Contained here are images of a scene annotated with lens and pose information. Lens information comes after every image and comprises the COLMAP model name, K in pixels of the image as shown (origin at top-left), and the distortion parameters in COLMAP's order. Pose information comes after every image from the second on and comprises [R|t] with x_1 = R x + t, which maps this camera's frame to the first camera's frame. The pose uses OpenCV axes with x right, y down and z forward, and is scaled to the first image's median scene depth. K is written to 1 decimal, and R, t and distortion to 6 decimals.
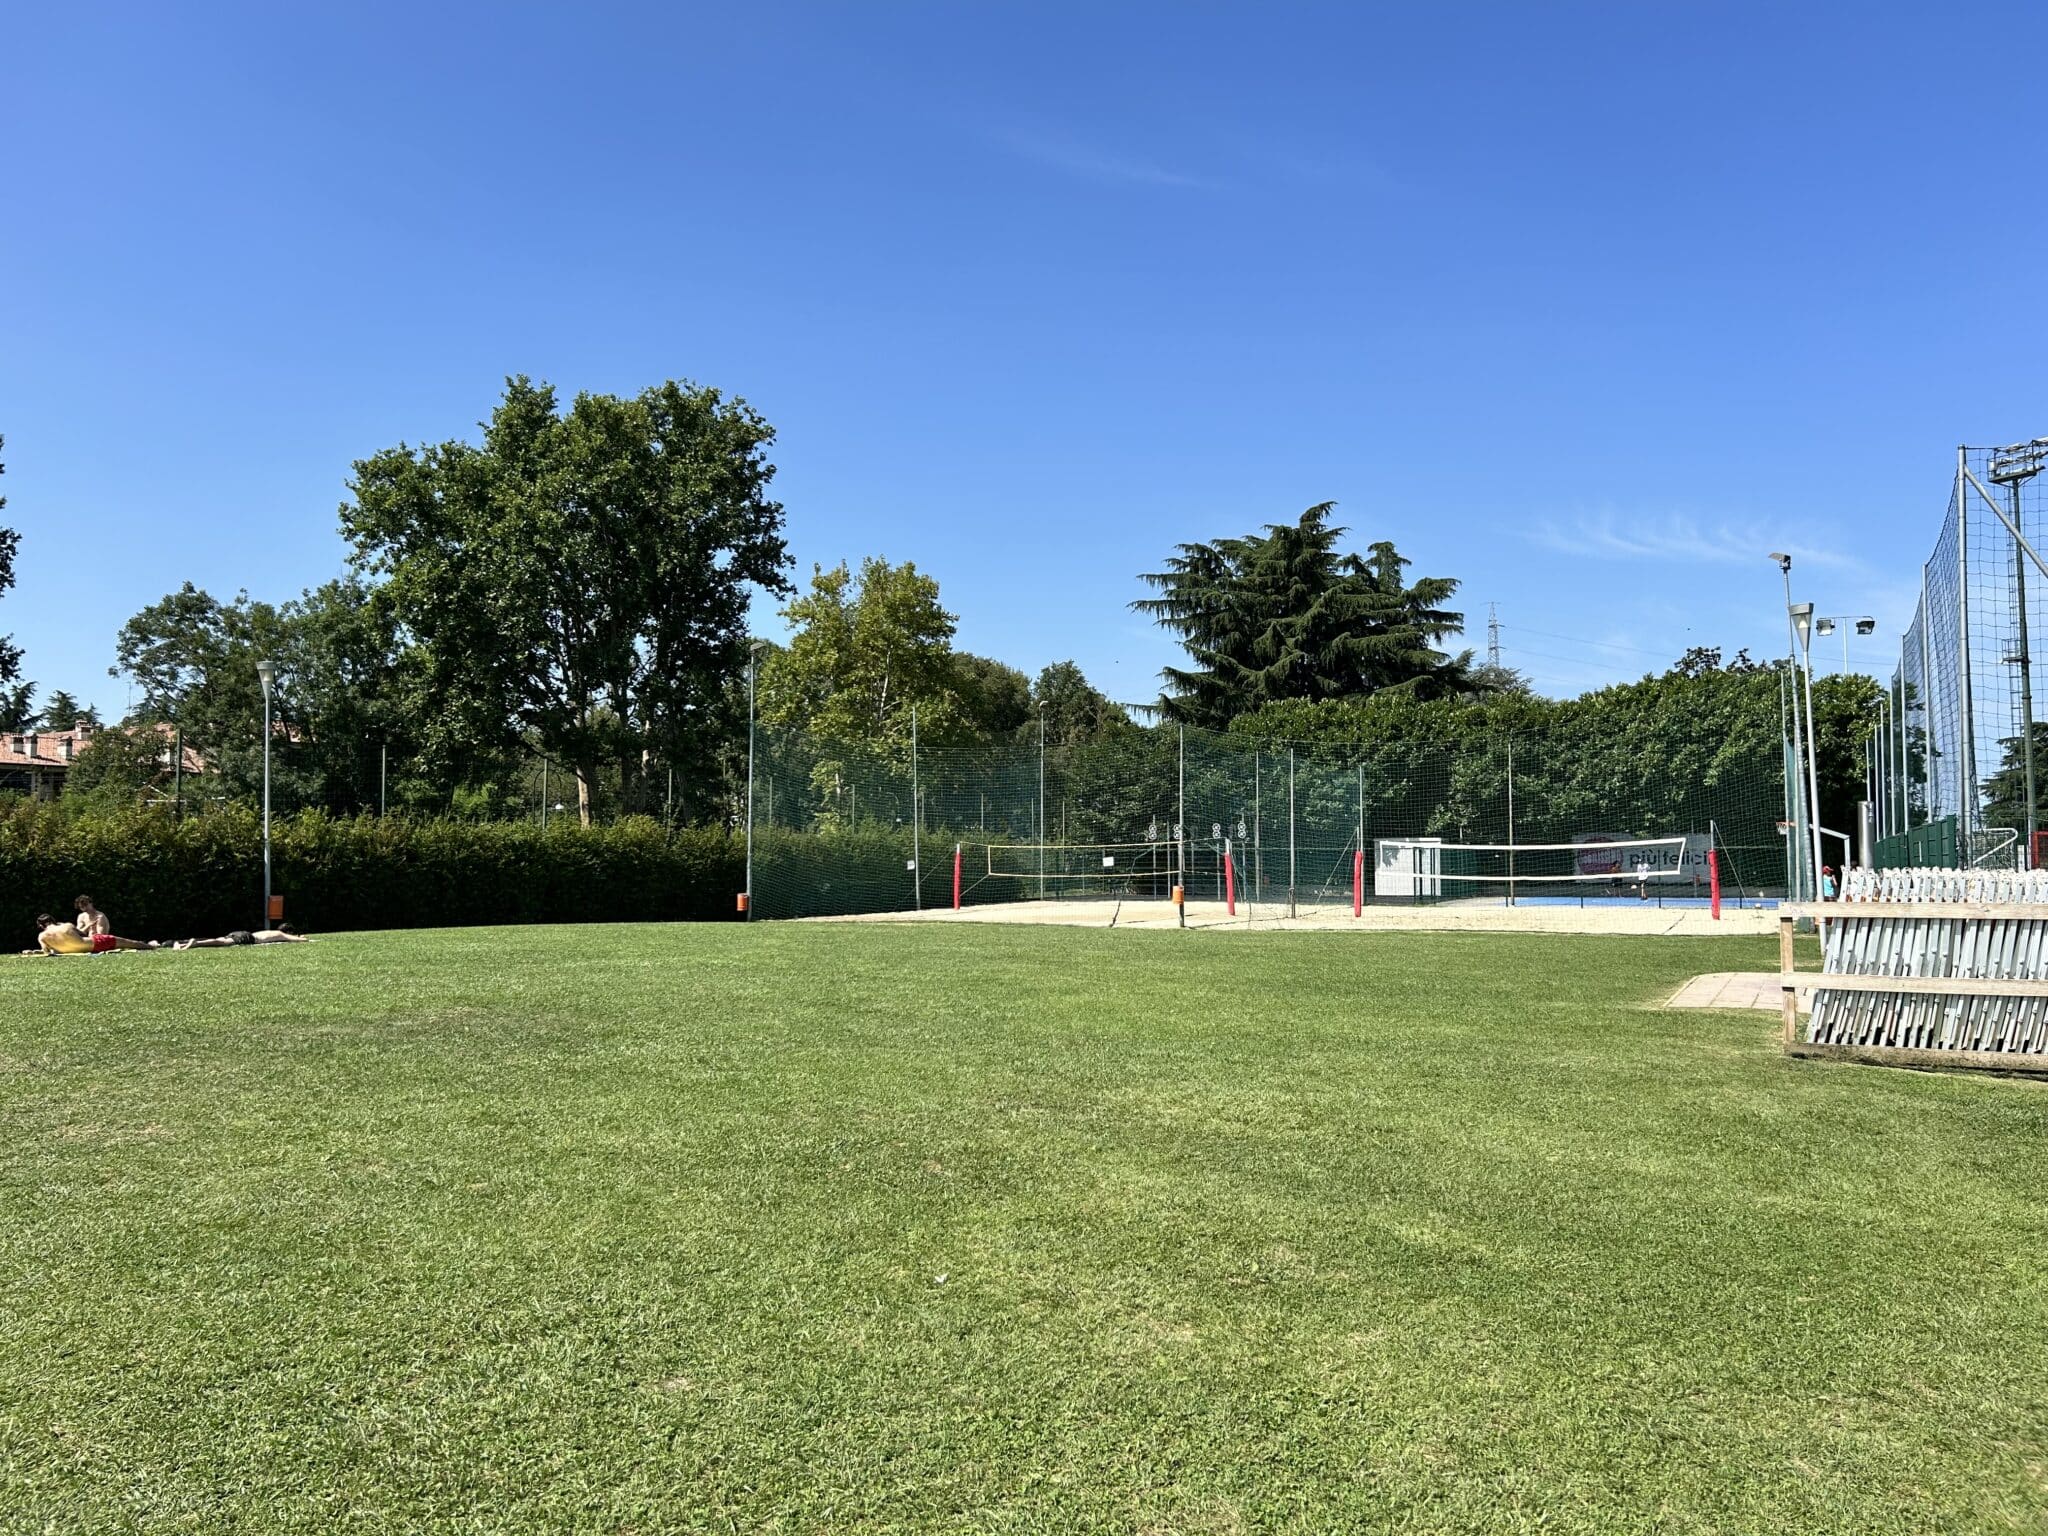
lens RADIAL K [[1510.8, 0, 1036.1], [0, 1510.8, 779.5], [0, 0, 1]] dist [0.102265, -0.142097]
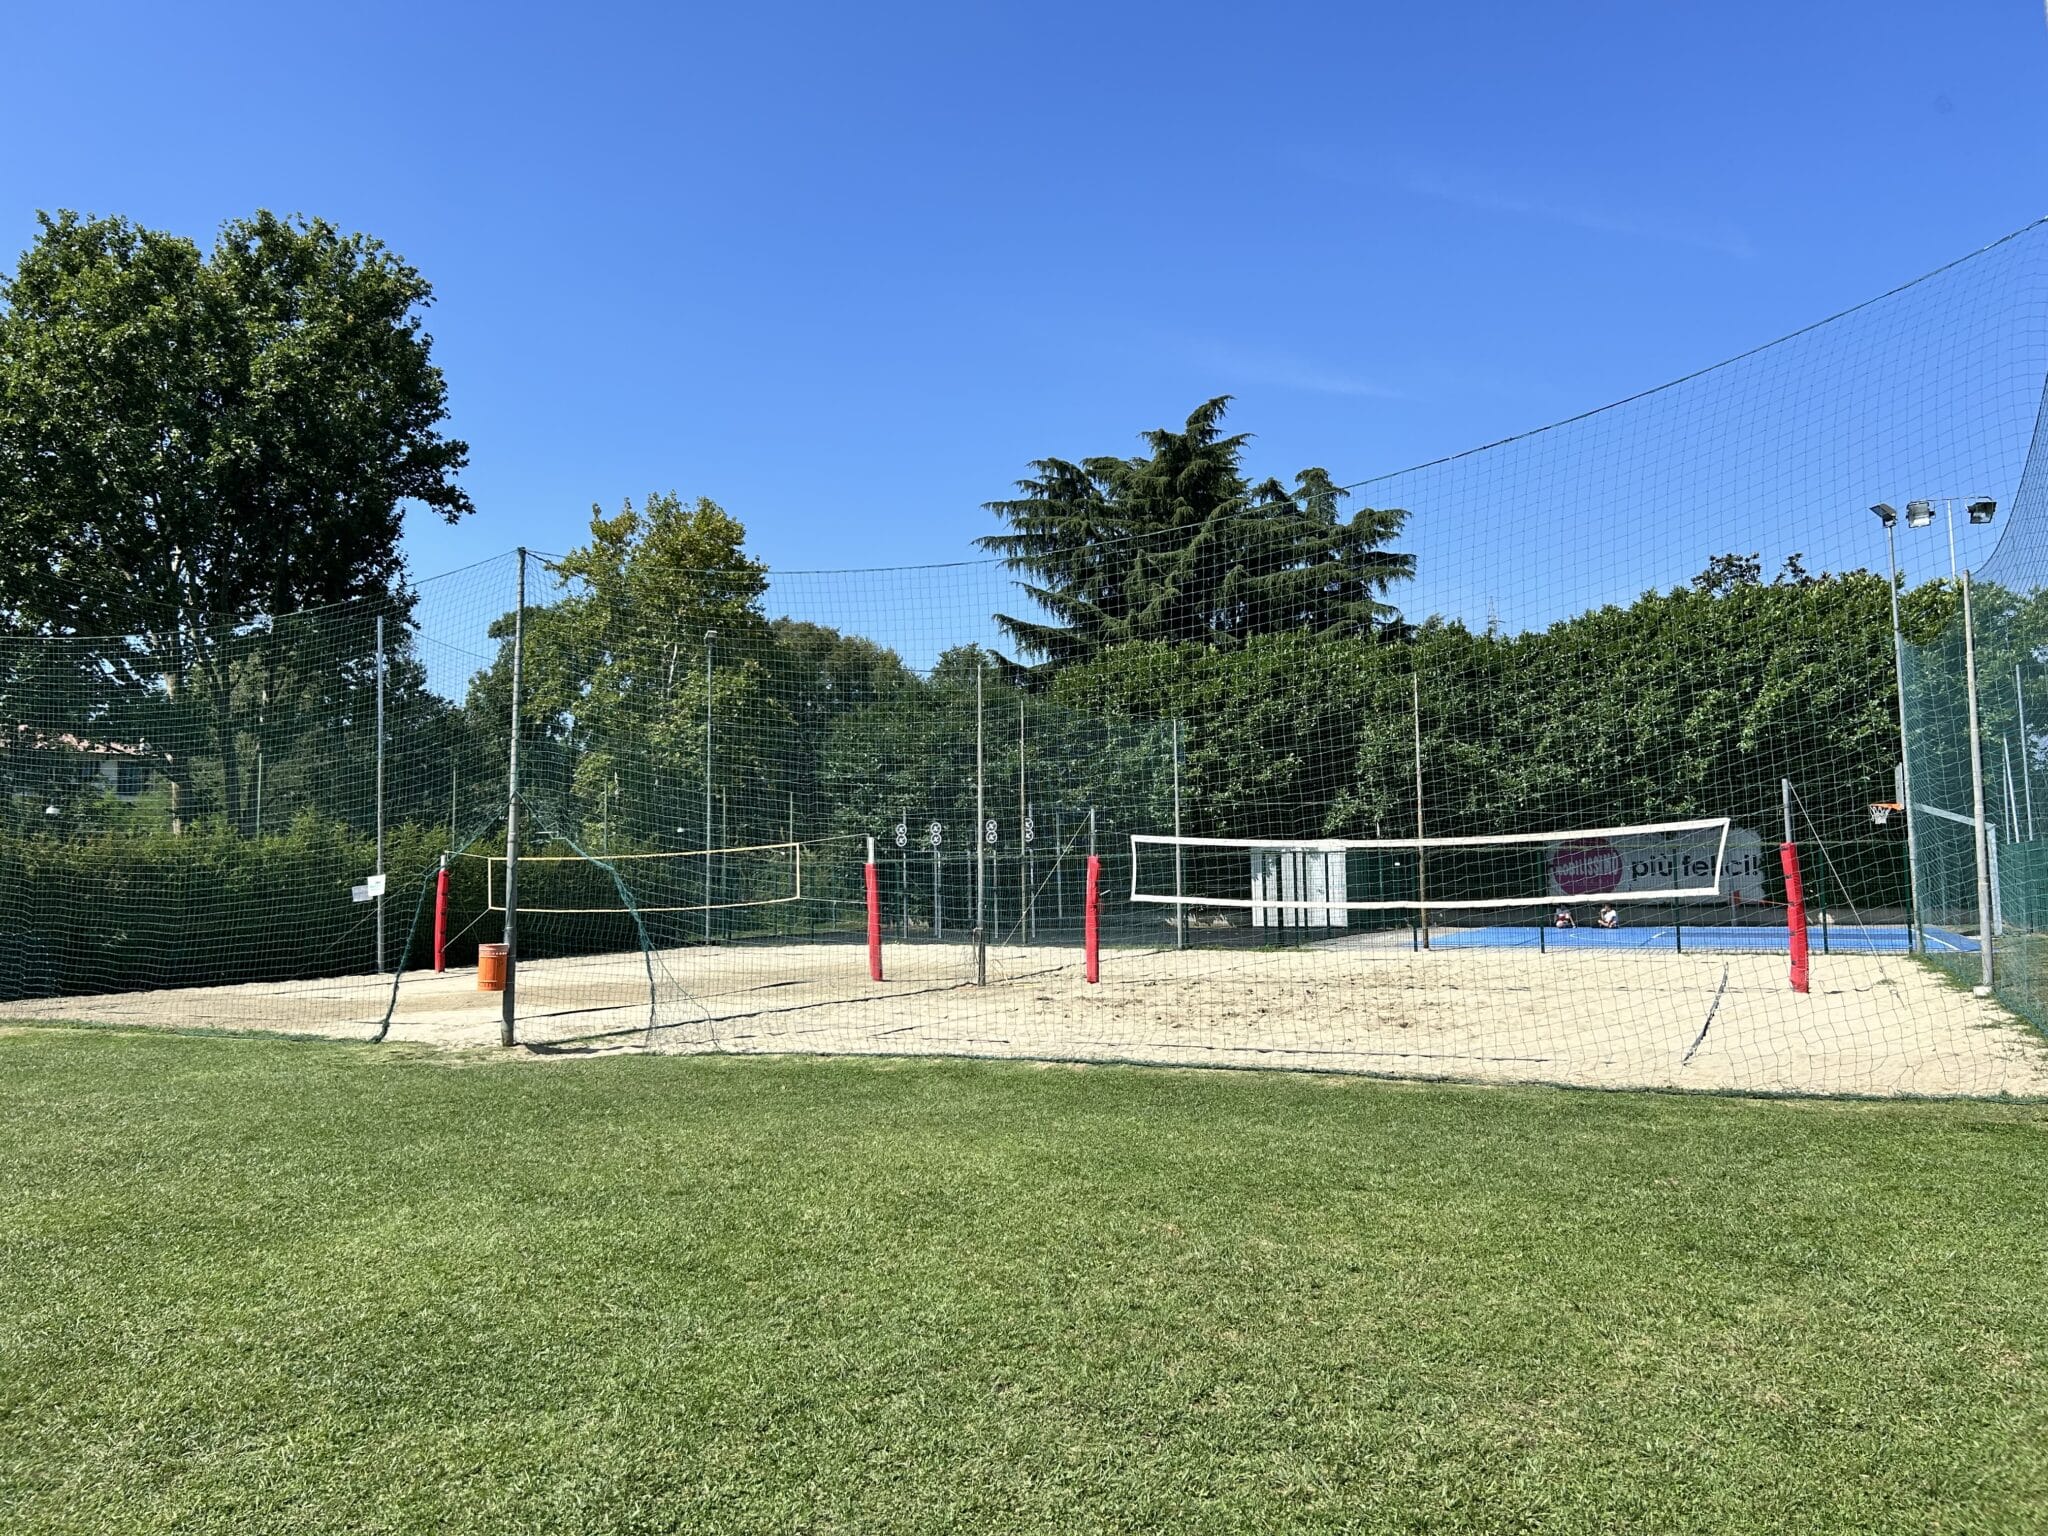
lens RADIAL K [[1523.0, 0, 1015.8], [0, 1523.0, 745.9], [0, 0, 1]] dist [0.101926, -0.140617]
pose [[0.999746, -0.011474, -0.019375, 0.111532], [0.010802, 0.999349, -0.034422, 0.015572], [0.019757, 0.034204, 0.999220, 0.268639]]
